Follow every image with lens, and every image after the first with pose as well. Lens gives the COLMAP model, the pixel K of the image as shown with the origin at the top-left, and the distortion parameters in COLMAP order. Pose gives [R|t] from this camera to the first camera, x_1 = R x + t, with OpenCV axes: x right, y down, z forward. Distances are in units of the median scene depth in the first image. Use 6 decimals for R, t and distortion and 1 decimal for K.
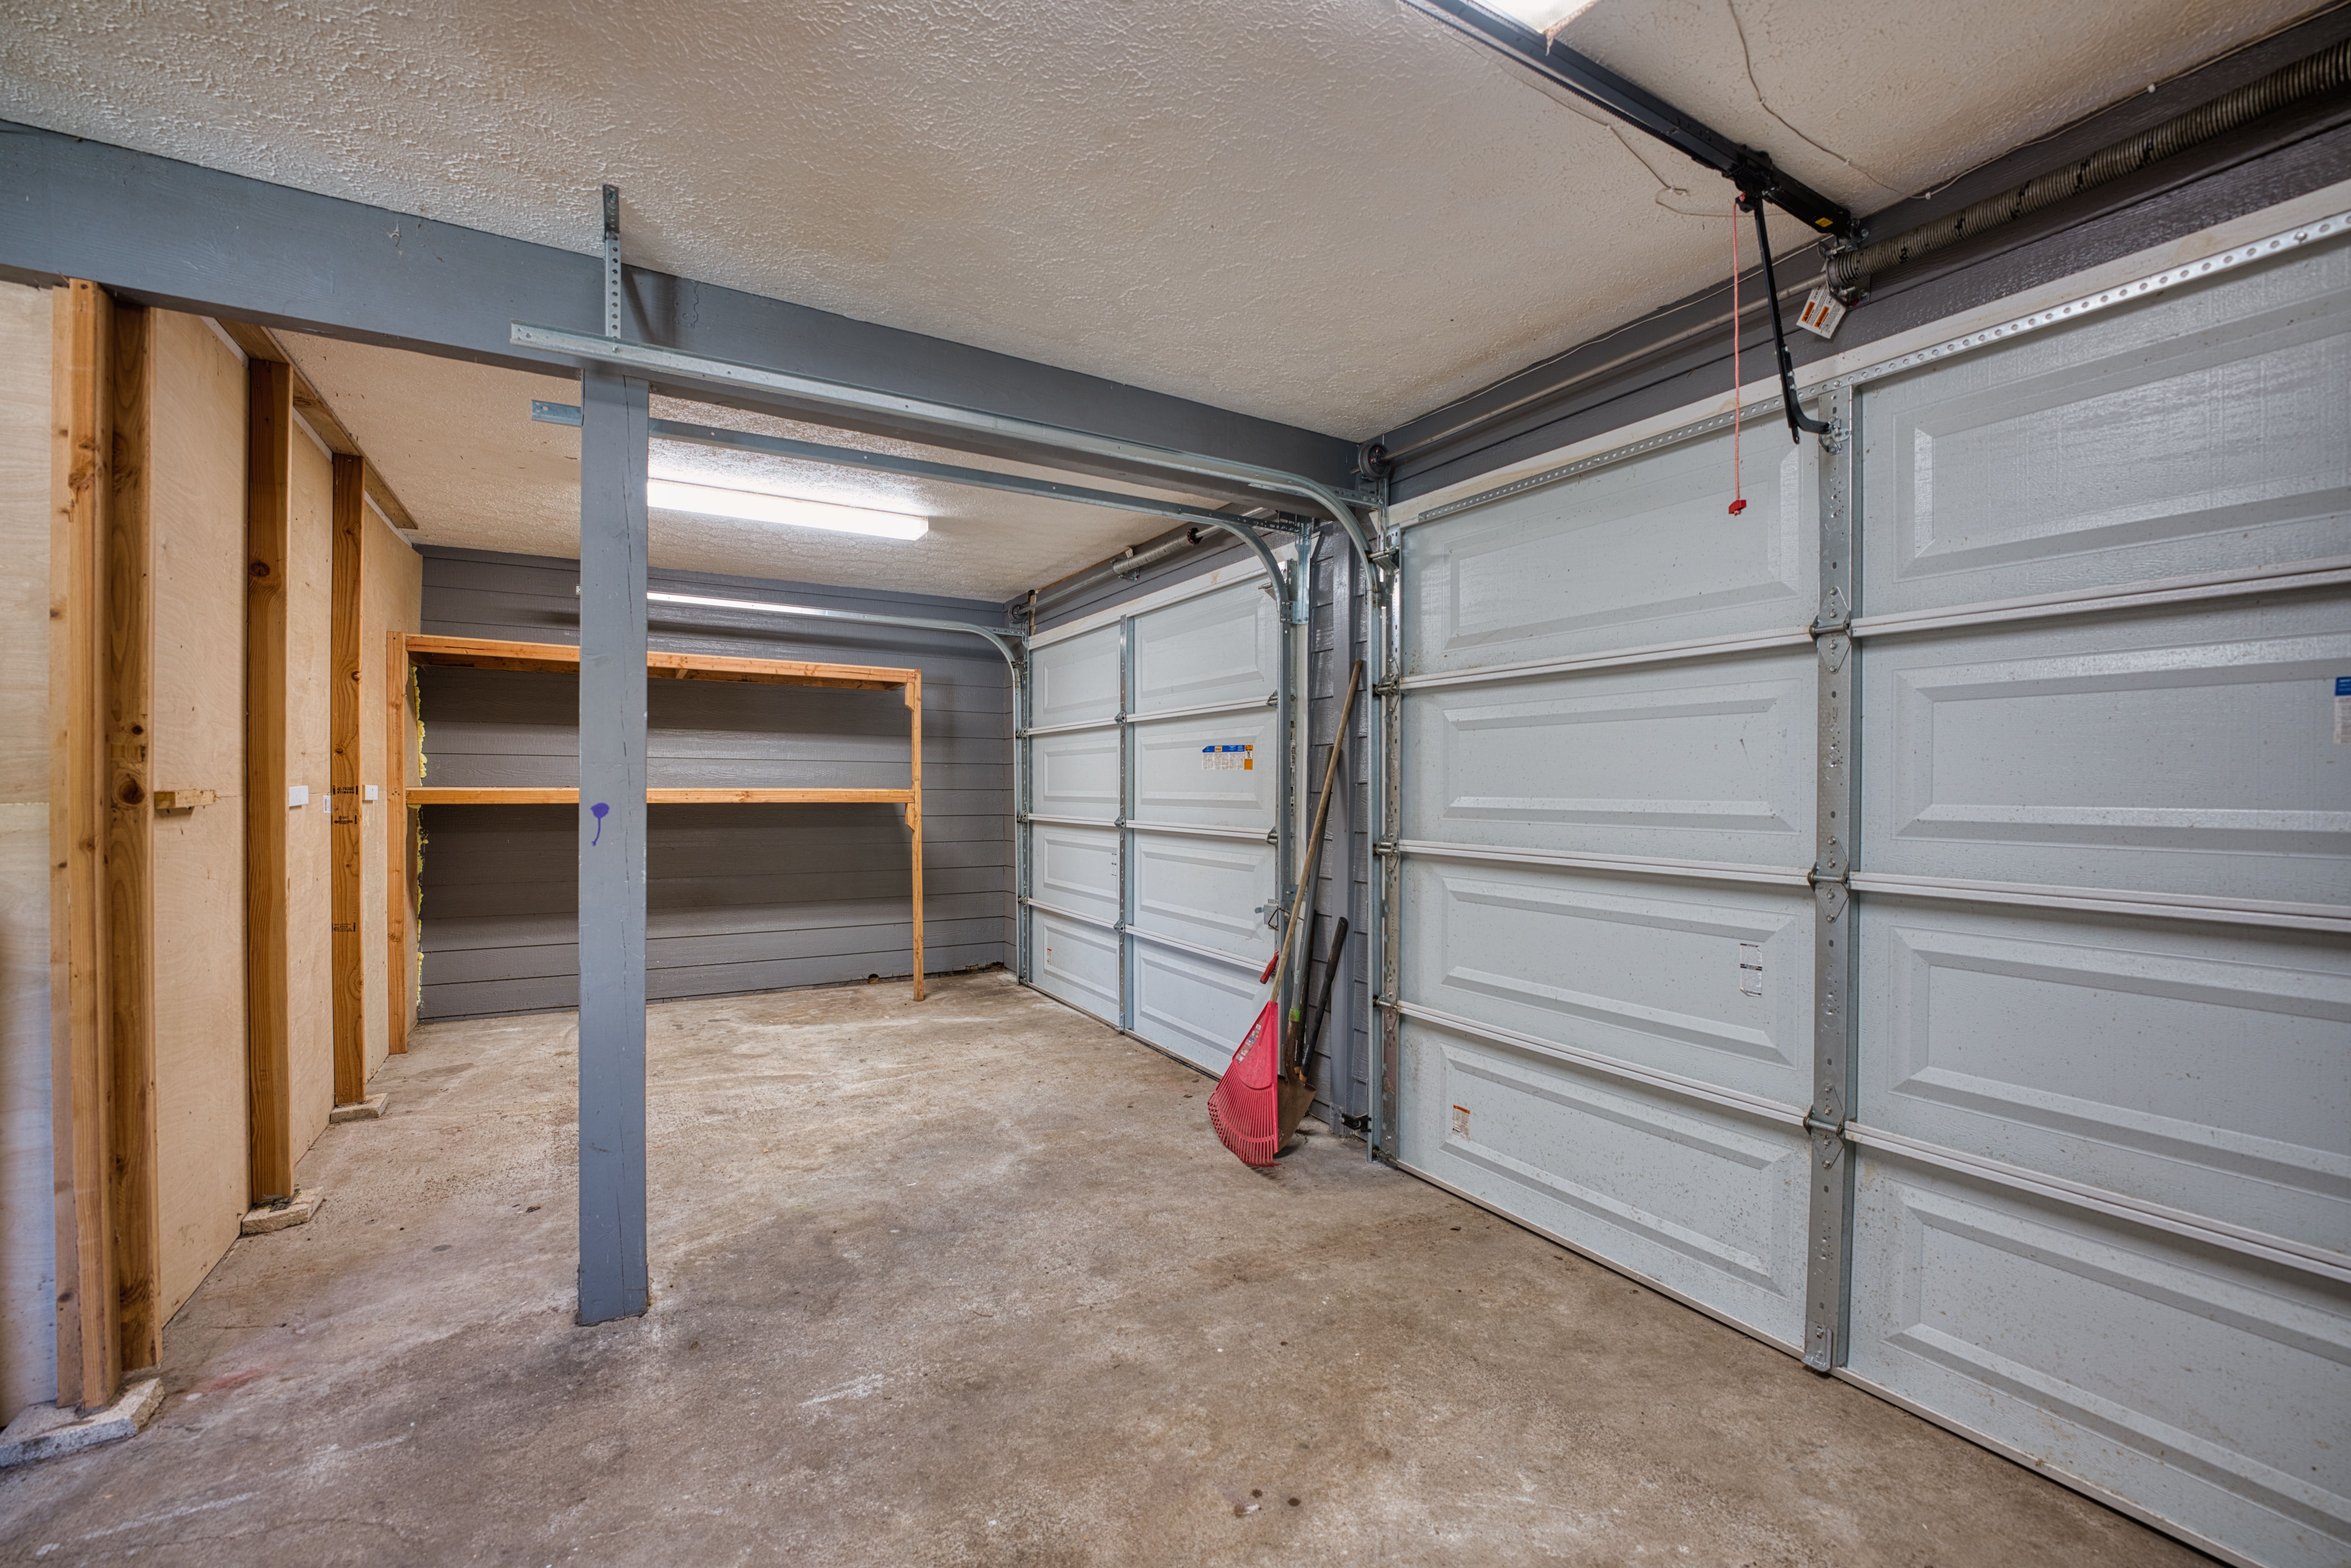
lens RADIAL K [[954.1, 0, 1174.0], [0, 954.1, 790.4], [0, 0, 1]] dist [-0.029589, 0.003747]
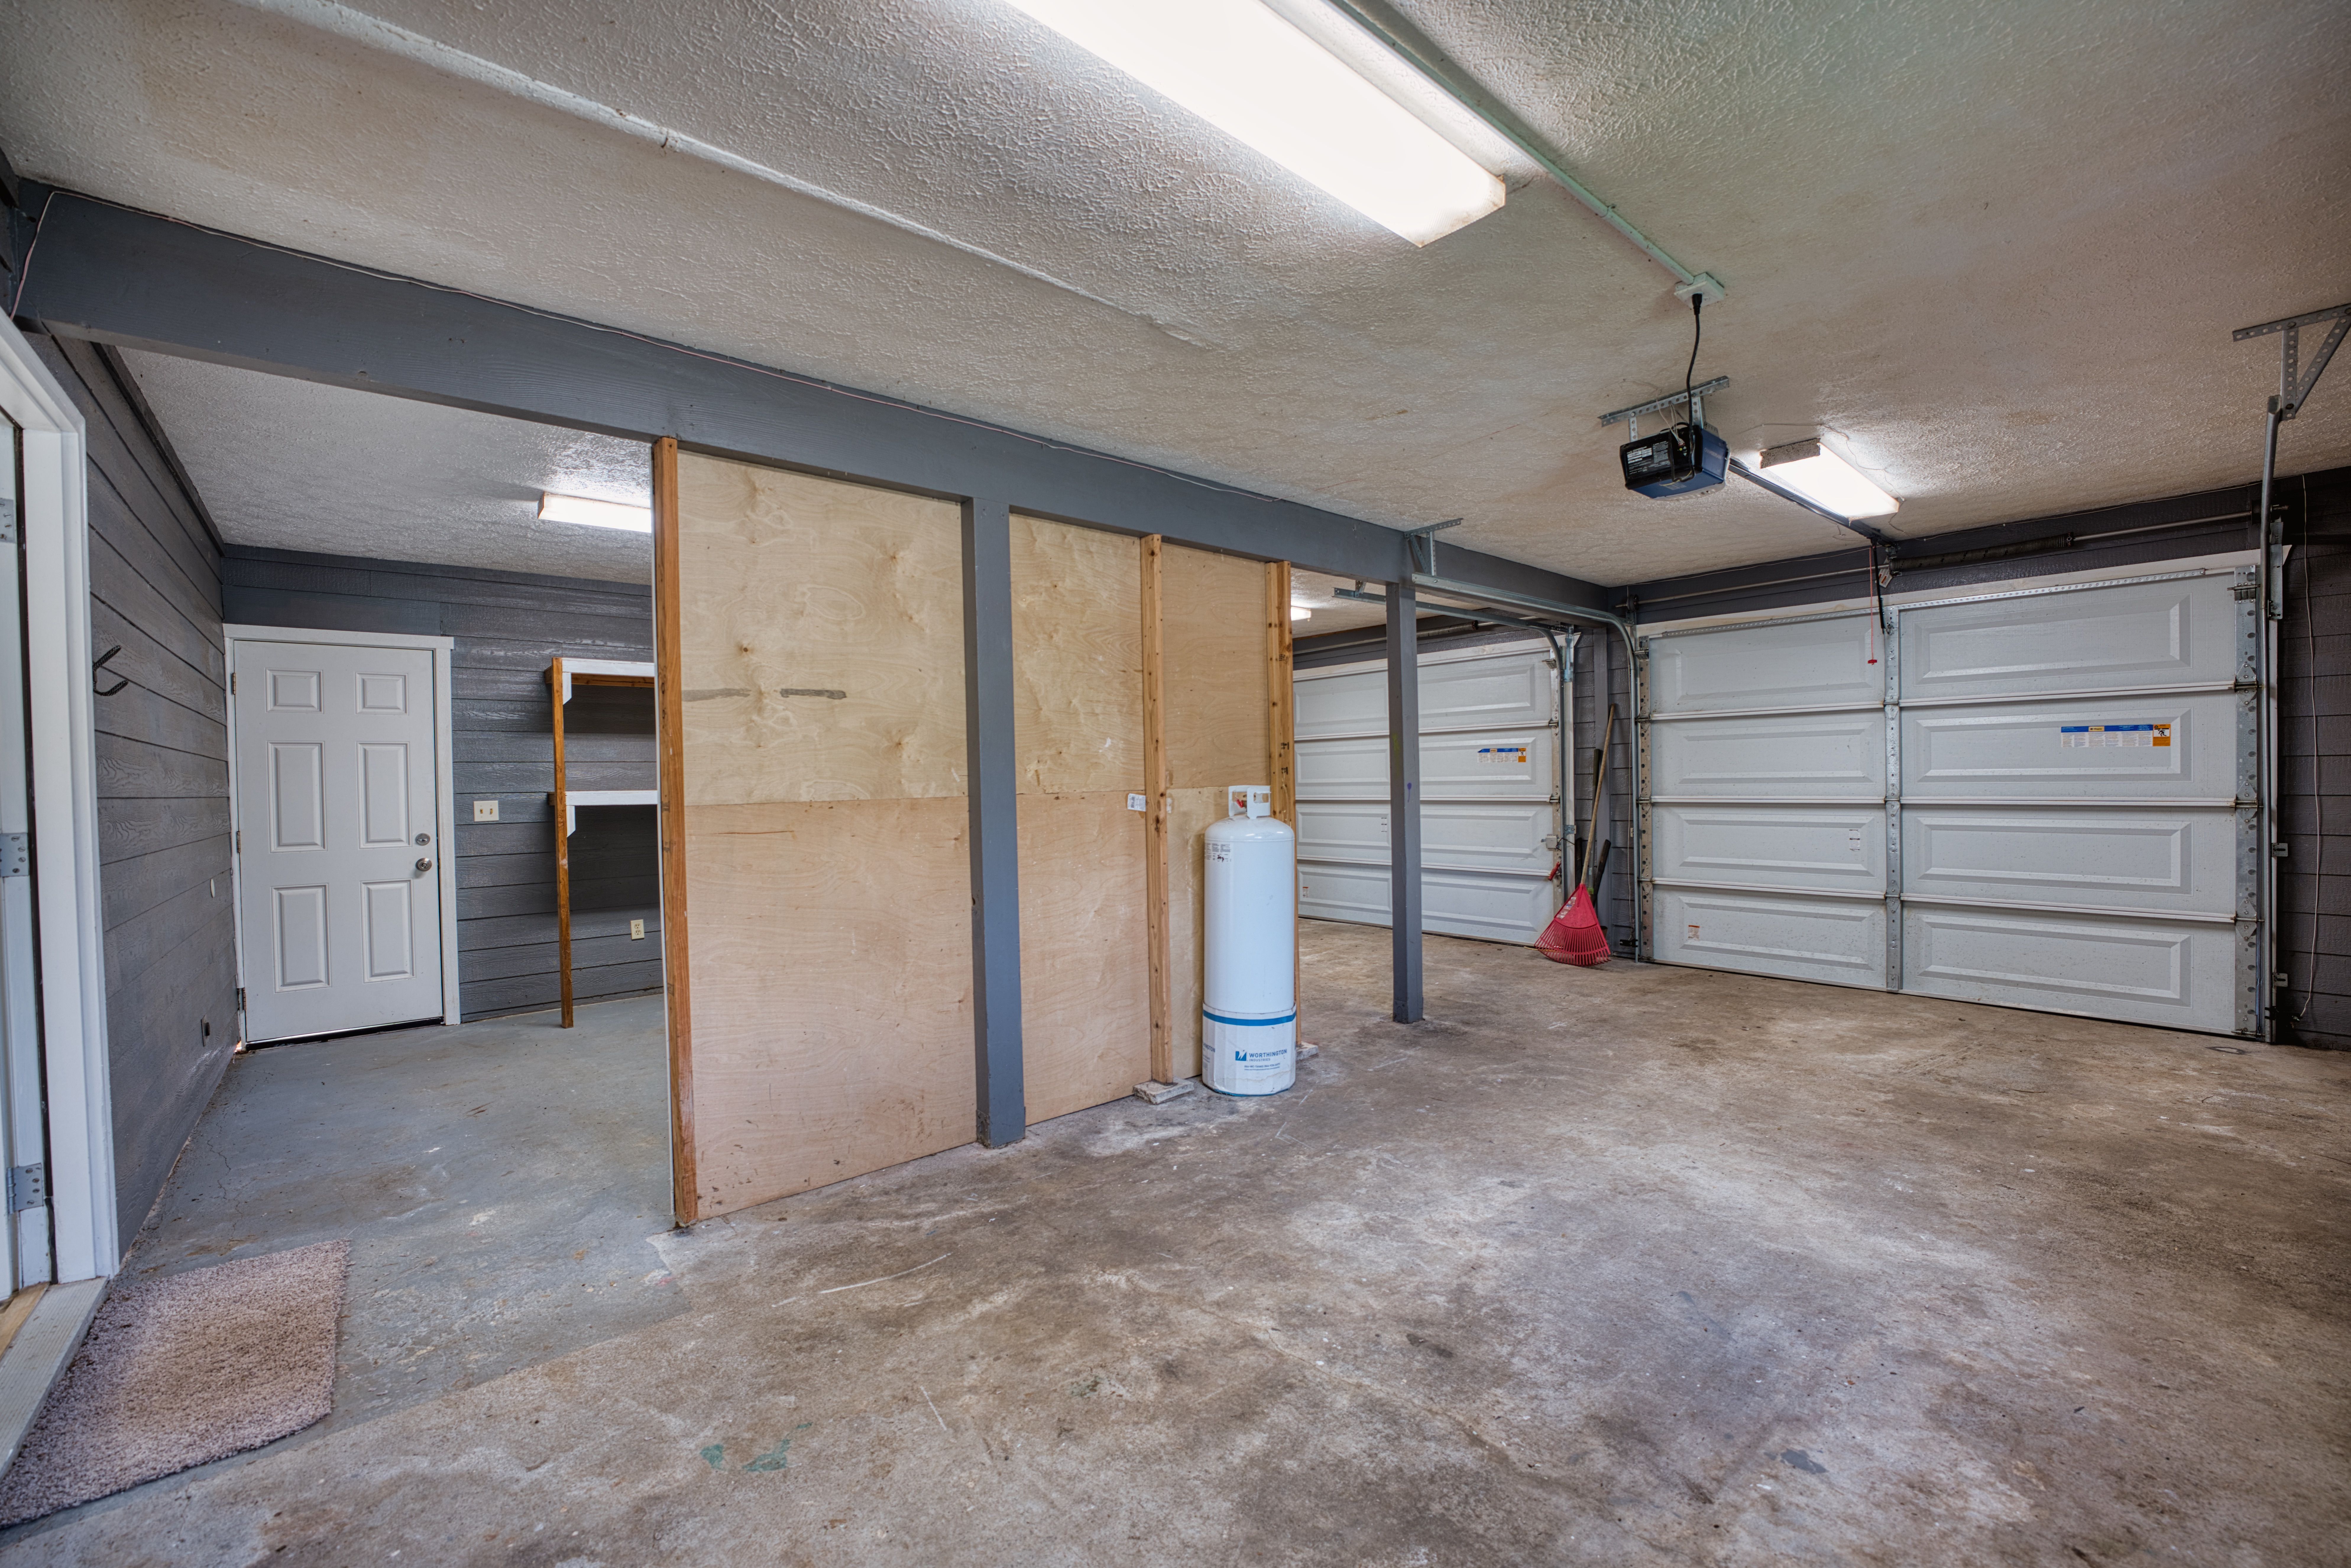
lens RADIAL K [[954.1, 0, 1175.6], [0, 954.1, 784.7], [0, 0, 1]] dist [-0.029589, 0.003747]
pose [[0.982790, -0.021717, 0.183444, -1.344695], [0.021692, 0.999762, 0.002141, 0.003392], [-0.183447, 0.001875, 0.983028, -0.922607]]
